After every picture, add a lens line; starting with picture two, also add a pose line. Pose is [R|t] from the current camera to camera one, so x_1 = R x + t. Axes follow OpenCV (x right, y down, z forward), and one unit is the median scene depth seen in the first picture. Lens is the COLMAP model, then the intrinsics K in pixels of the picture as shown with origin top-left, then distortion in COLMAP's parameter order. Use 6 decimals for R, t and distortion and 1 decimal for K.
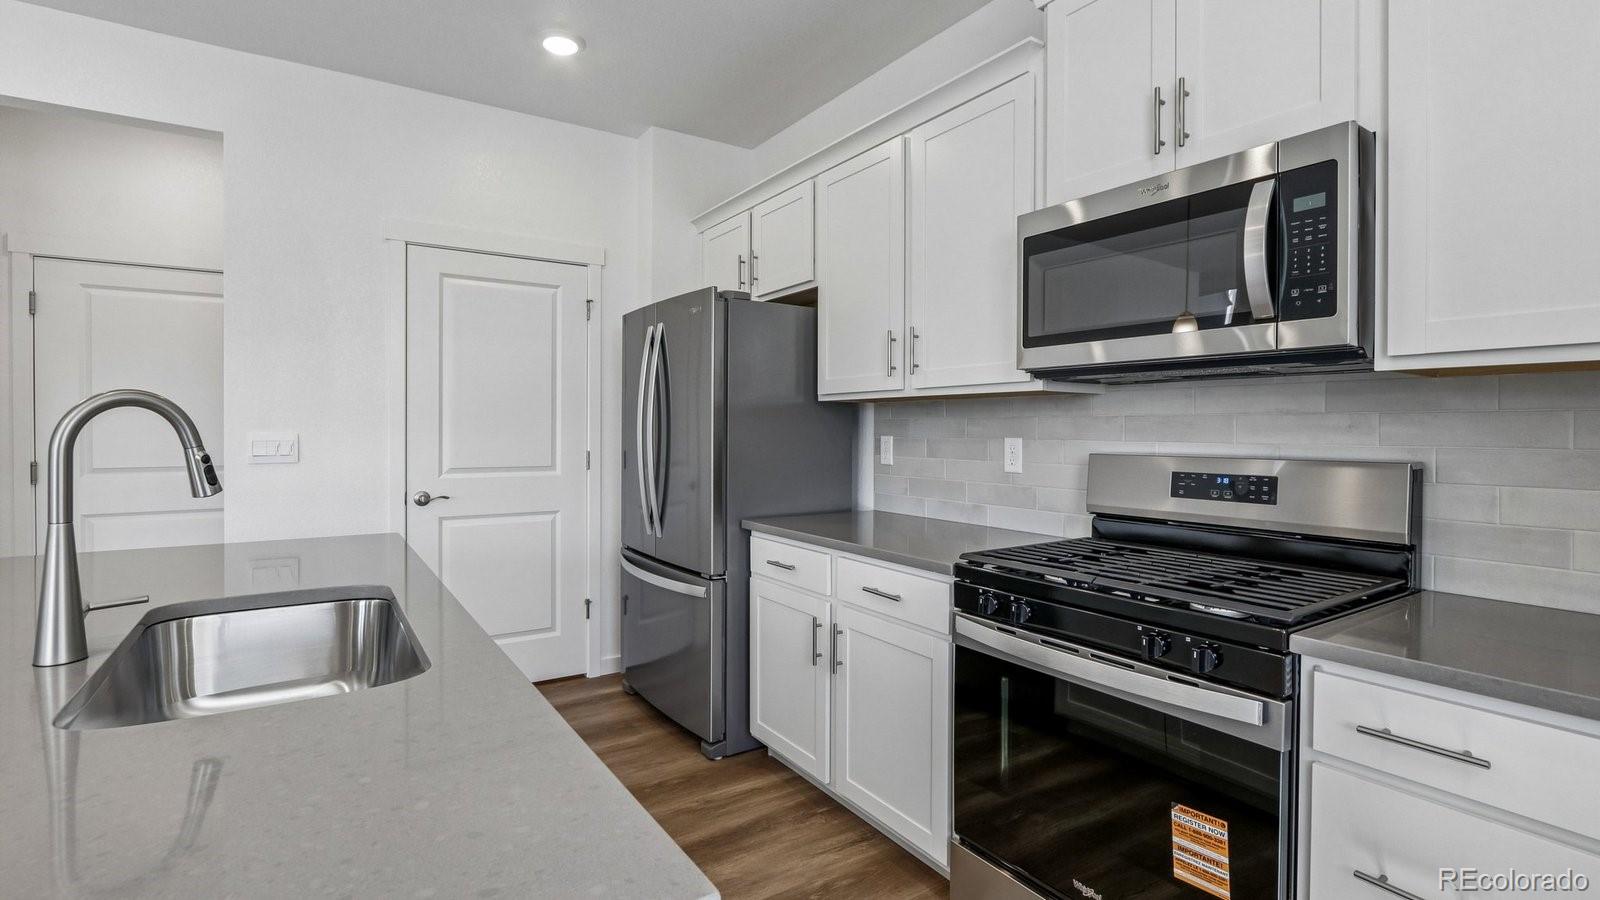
lens RADIAL K [[739.5, 0, 802.6], [0, 739.5, 443.8], [0, 0, 1]] dist [-0.011800, 0.000885]
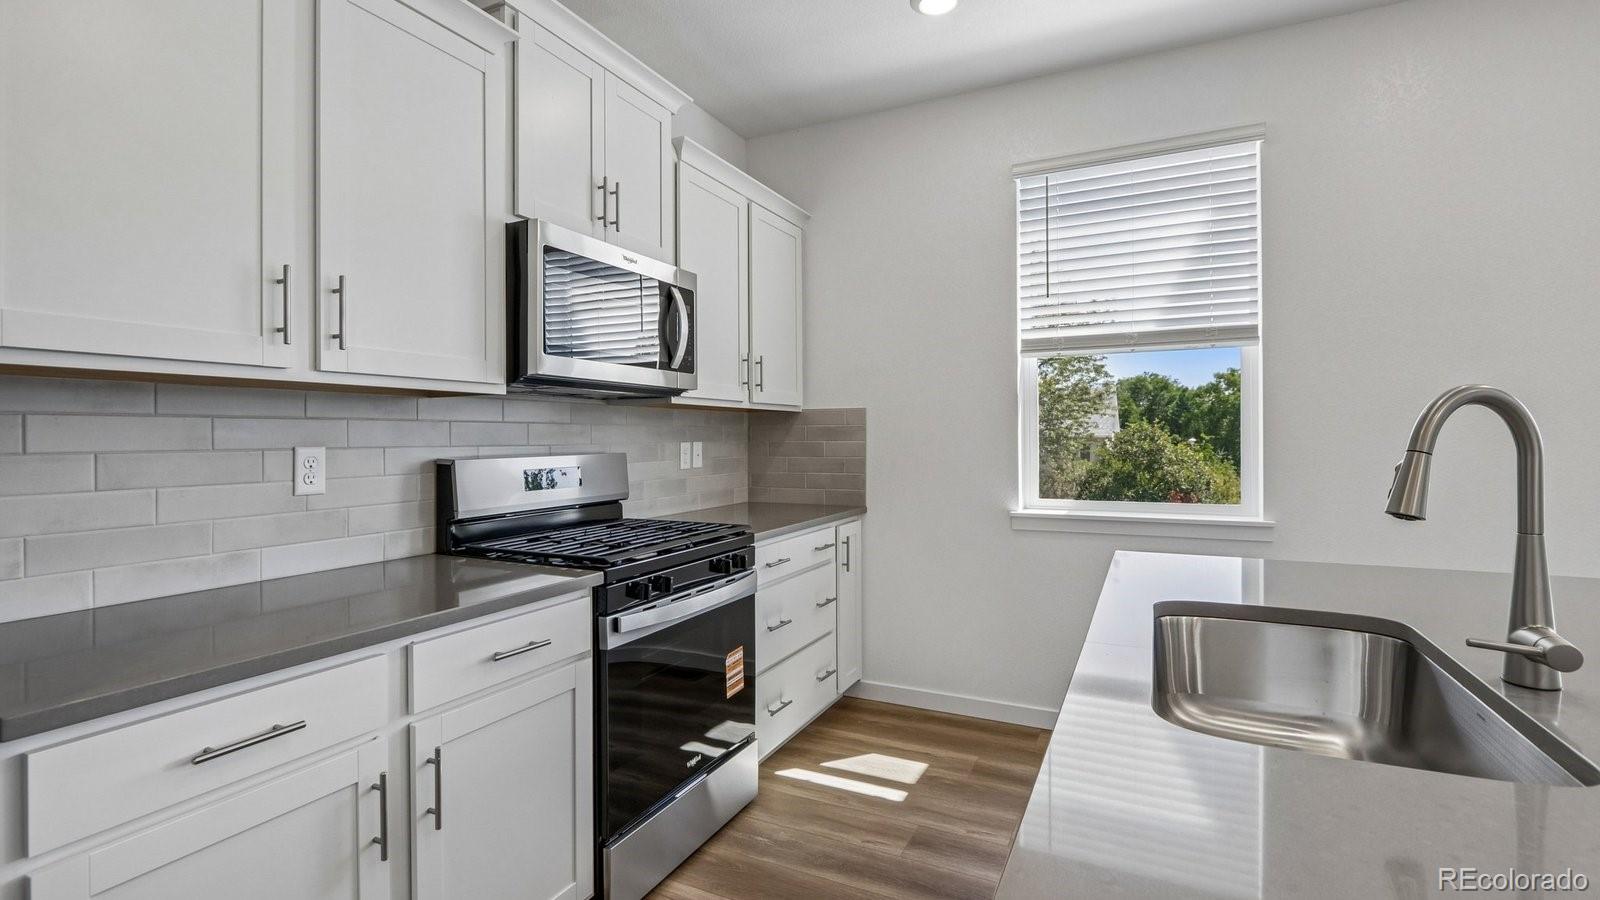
lens RADIAL K [[739.5, 0, 792.0], [0, 739.5, 438.0], [0, 0, 1]] dist [-0.011800, 0.000885]
pose [[-0.485142, -0.008341, 0.874396, -0.658700], [0.017015, 0.999675, 0.018976, -0.025597], [-0.874270, 0.024084, -0.484843, 1.055881]]
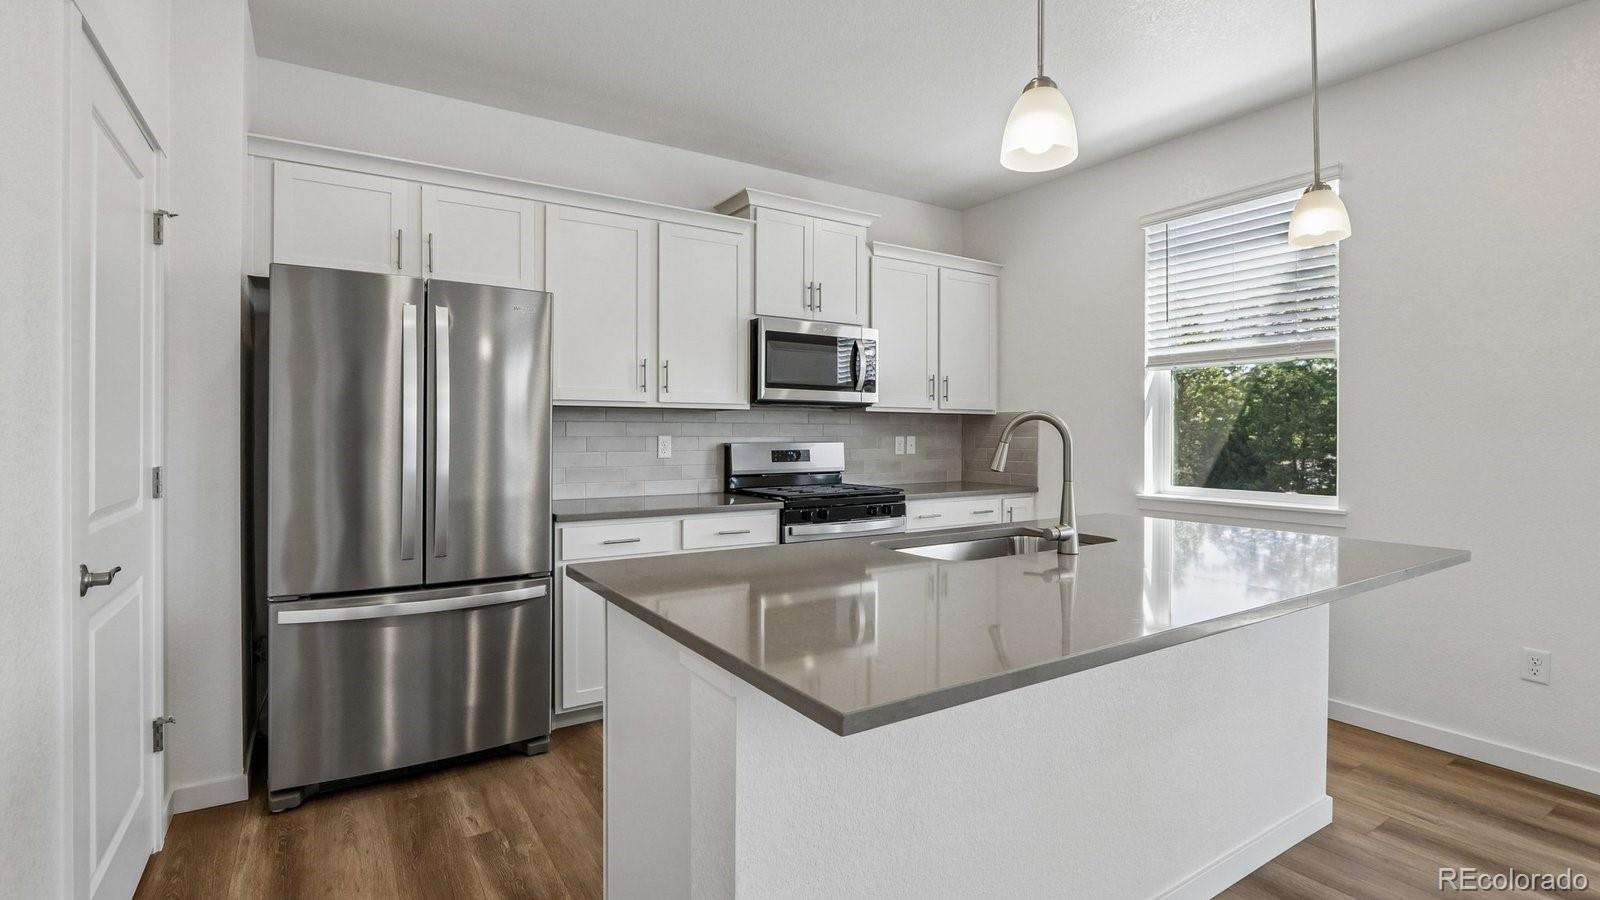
lens RADIAL K [[739.5, 0, 795.8], [0, 739.5, 441.4], [0, 0, 1]] dist [-0.011800, 0.000885]
pose [[0.019815, -0.021709, 0.999568, -1.421629], [0.015701, 0.999648, 0.021400, -0.028445], [-0.999680, 0.015270, 0.020149, 0.782828]]
